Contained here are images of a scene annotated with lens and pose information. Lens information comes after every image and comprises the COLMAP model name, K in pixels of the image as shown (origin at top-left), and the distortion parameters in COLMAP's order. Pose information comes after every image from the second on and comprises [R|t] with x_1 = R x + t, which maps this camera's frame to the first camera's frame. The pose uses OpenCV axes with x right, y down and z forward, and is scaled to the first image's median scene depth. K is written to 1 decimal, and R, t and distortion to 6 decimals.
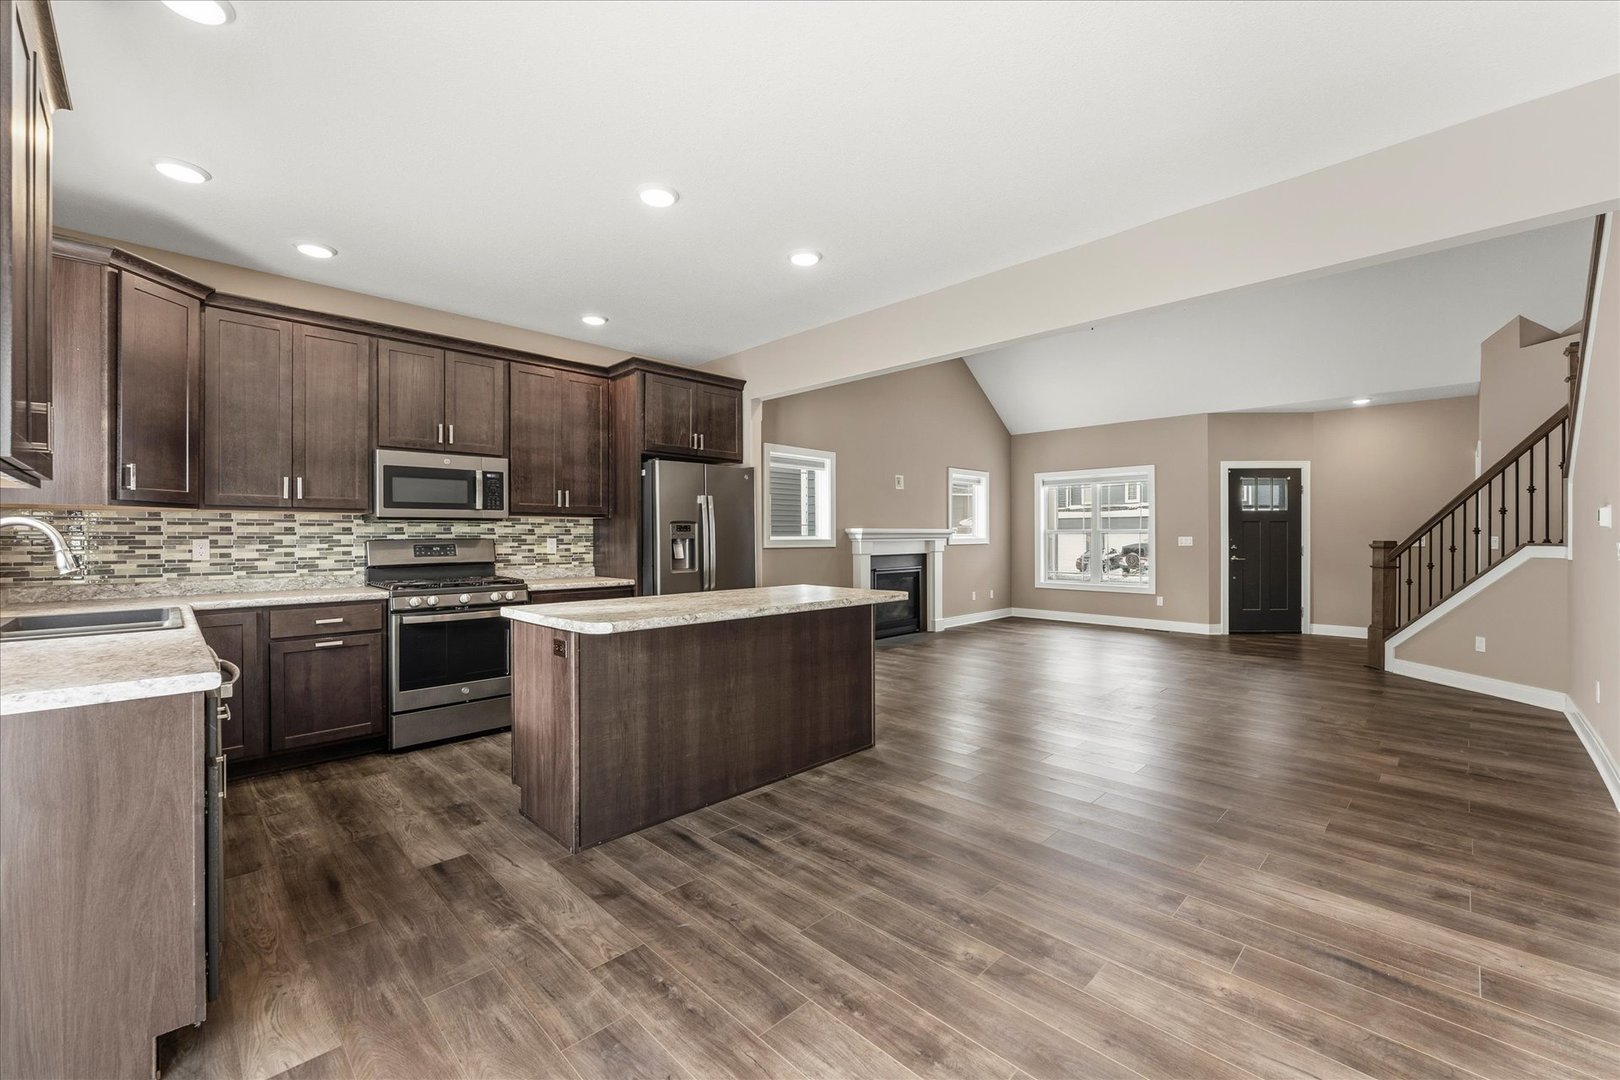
lens RADIAL K [[651.2, 0, 809.9], [0, 651.2, 537.1], [0, 0, 1]] dist [-0.002362, -0.000345]
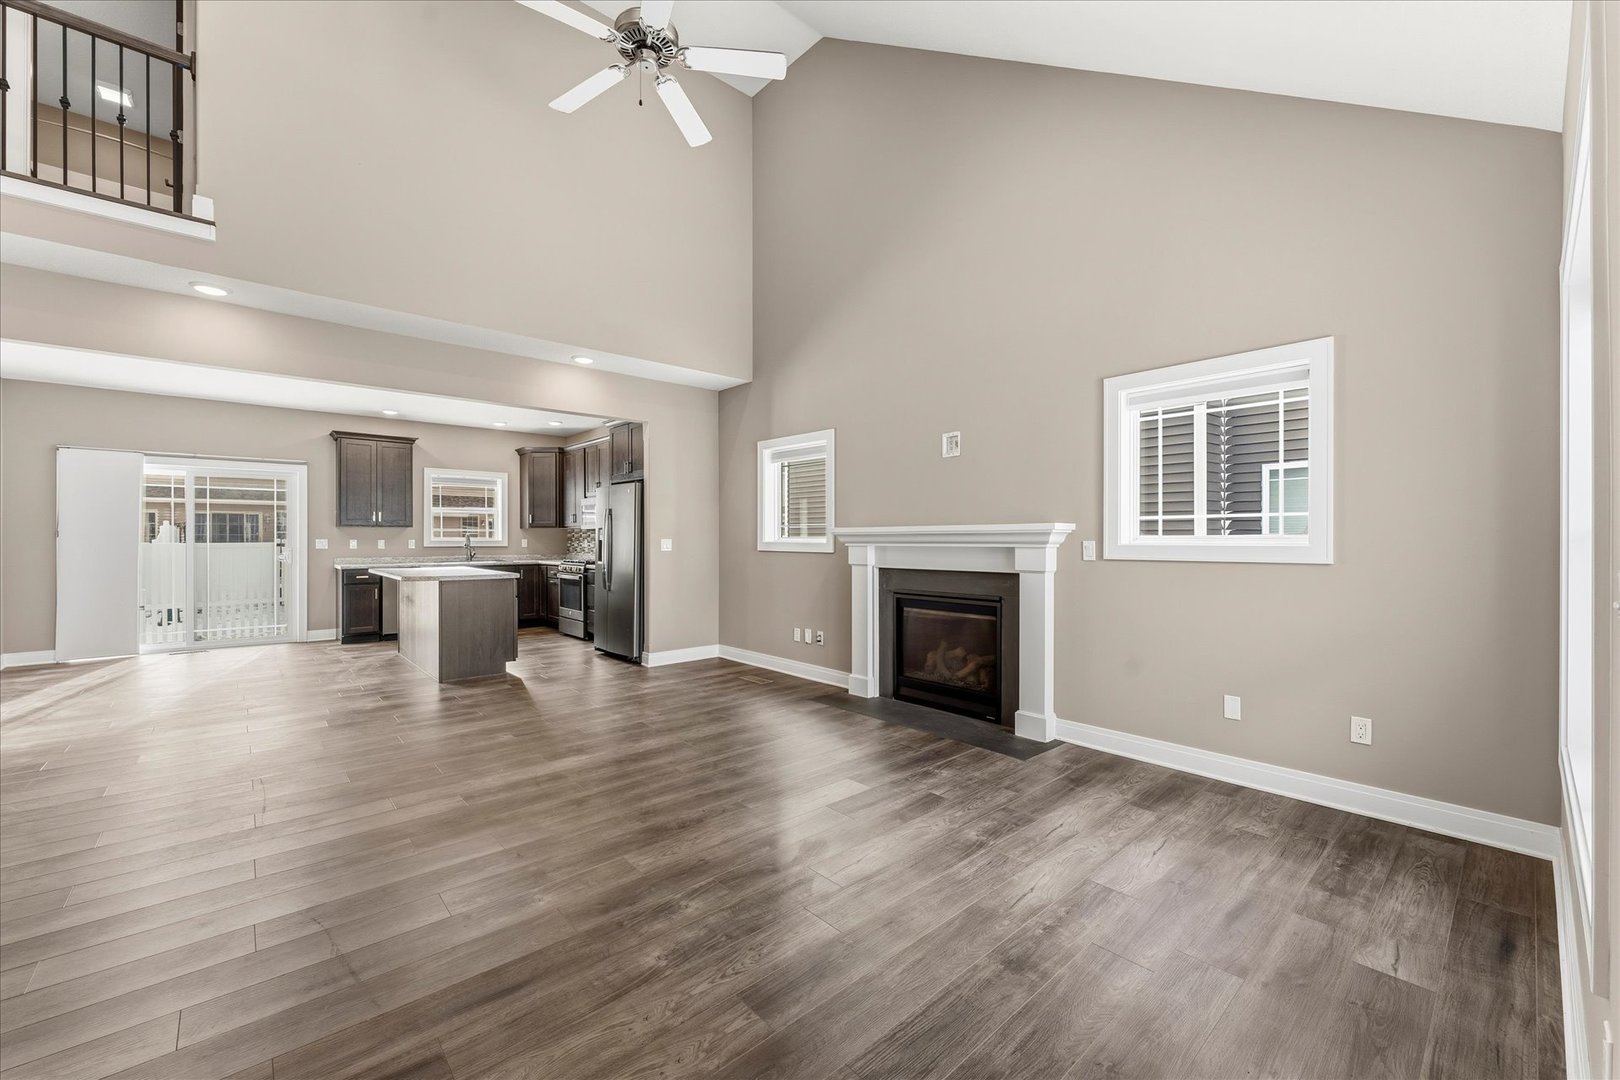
lens RADIAL K [[645.4, 0, 810.0], [0, 645.4, 536.1], [0, 0, 1]] dist [-0.003268, -0.000318]
pose [[-0.051936, -0.000345, -0.998650, 1.236809], [-0.000787, 1.000000, -0.000305, -0.006361], [0.998650, 0.000771, -0.051937, 1.574349]]
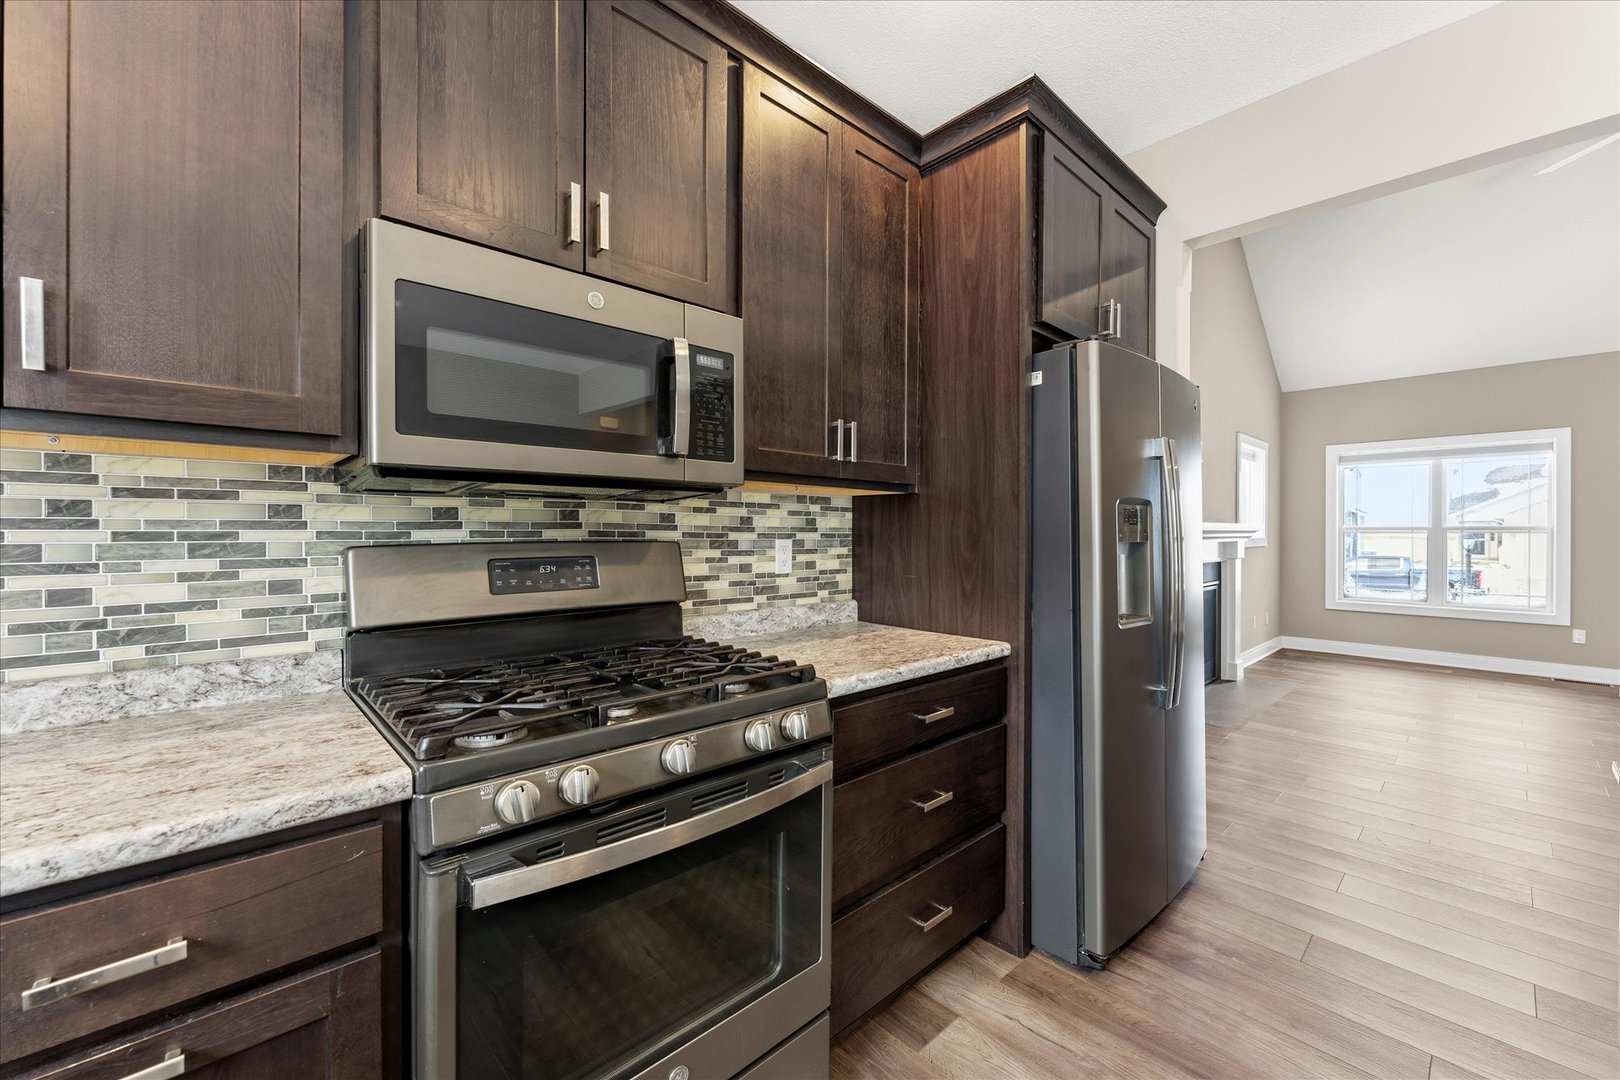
lens RADIAL K [[645.4, 0, 810.0], [0, 645.4, 536.1], [0, 0, 1]] dist [-0.003268, -0.000318]
pose [[0.999493, 0.004431, -0.031527, -0.393410], [-0.004319, 0.999984, 0.003625, -0.001873], [0.031542, -0.003487, 0.999496, 0.611560]]
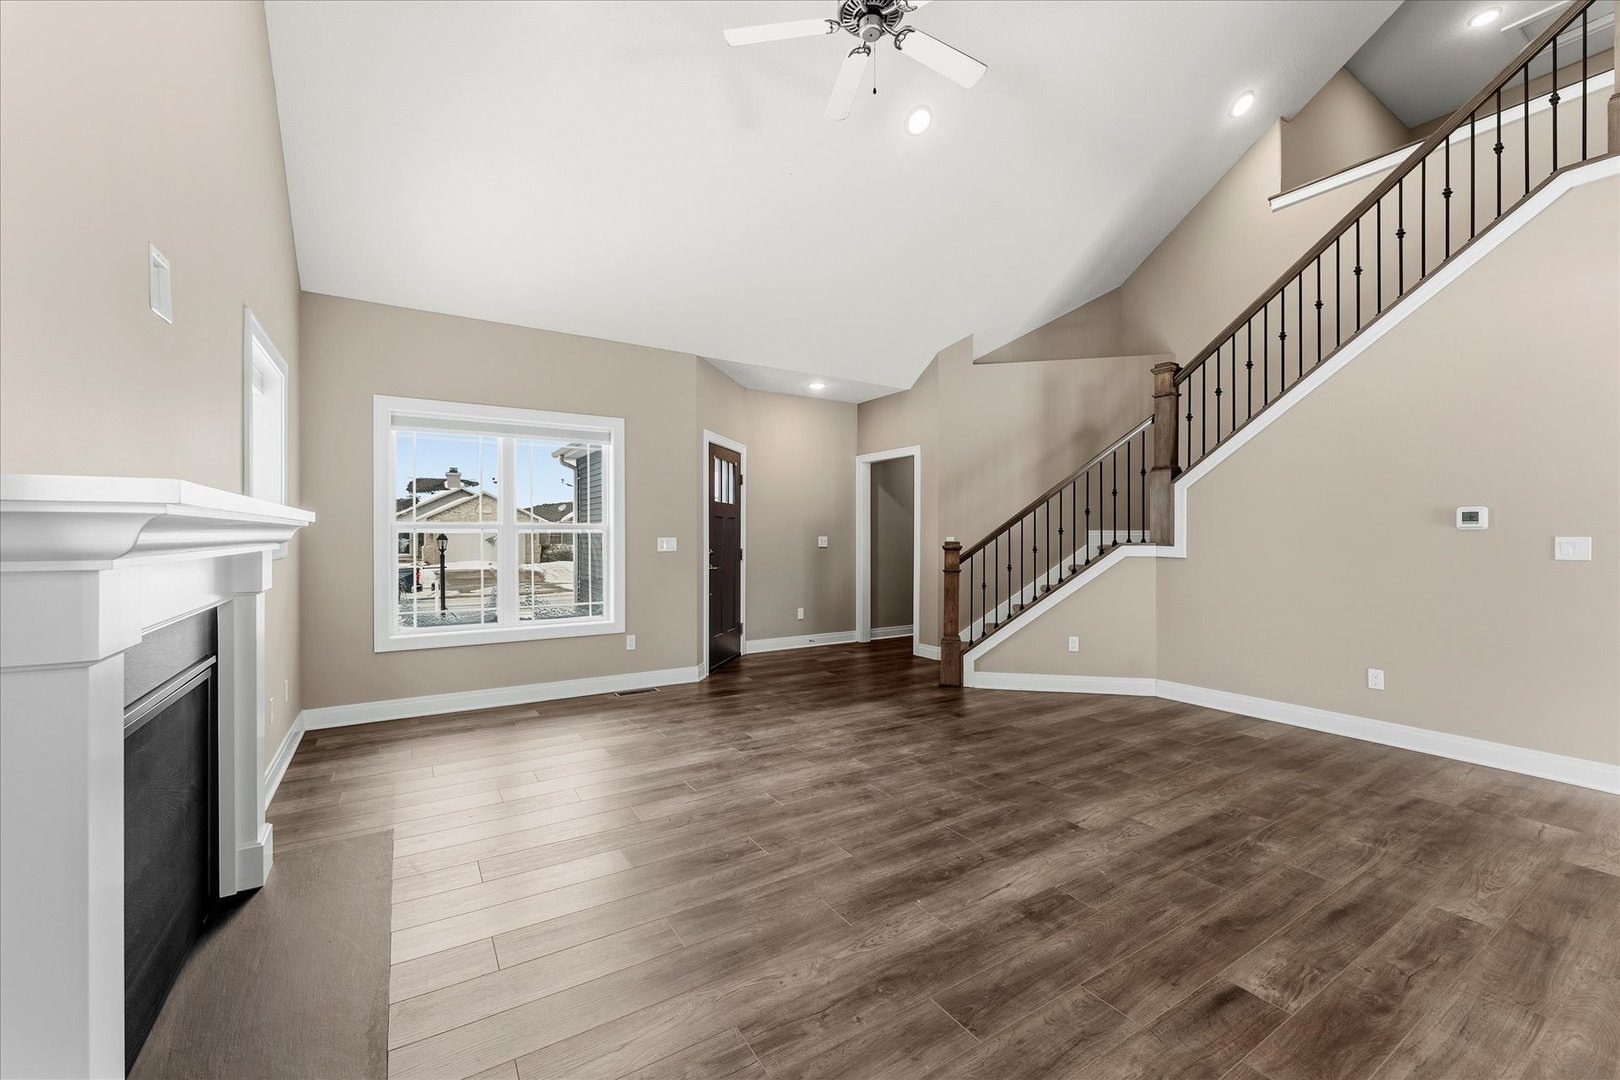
lens RADIAL K [[648.9, 0, 810.2], [0, 648.9, 533.8], [0, 0, 1]] dist [0.000135, -0.000317]
pose [[0.218685, 0.004257, 0.975786, -0.040610], [0.001837, 0.999987, -0.004774, -0.001212], [-0.975794, 0.002837, 0.218674, 1.293426]]
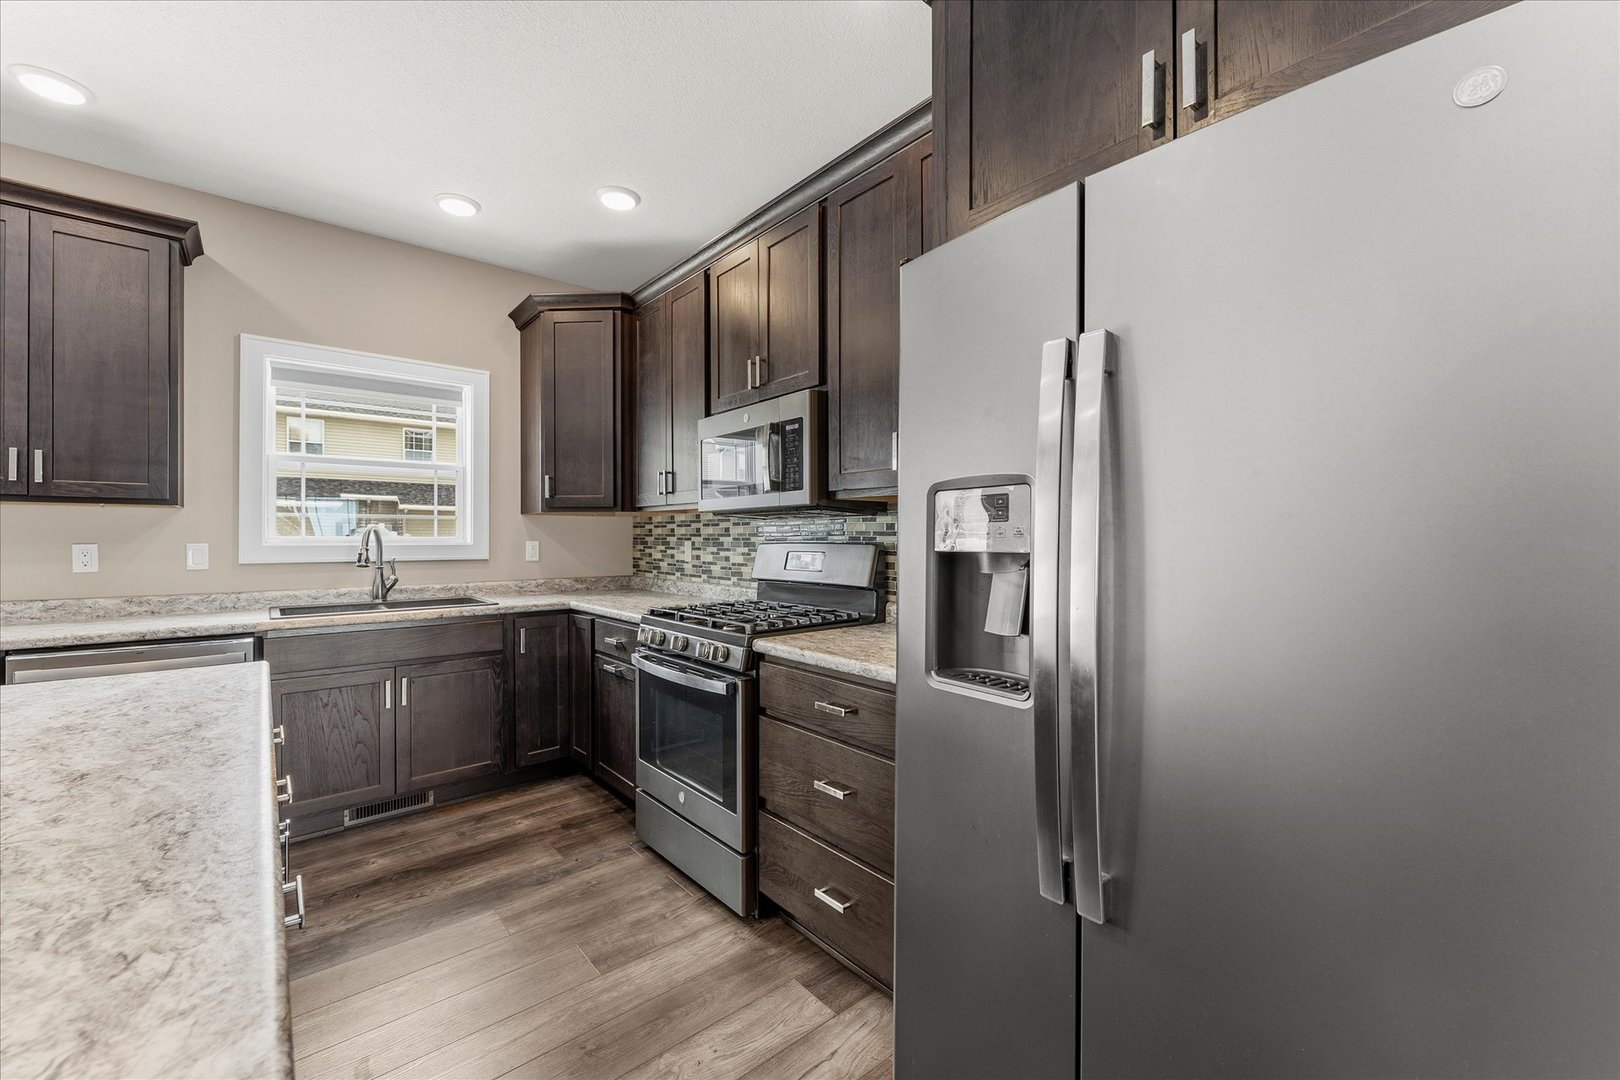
lens RADIAL K [[651.2, 0, 809.9], [0, 651.2, 537.1], [0, 0, 1]] dist [-0.002362, -0.000345]
pose [[-0.080011, 0.002567, -0.996791, 0.046738], [-0.000987, 0.999996, 0.002655, -0.004047], [0.996793, 0.001196, -0.080008, 0.986315]]
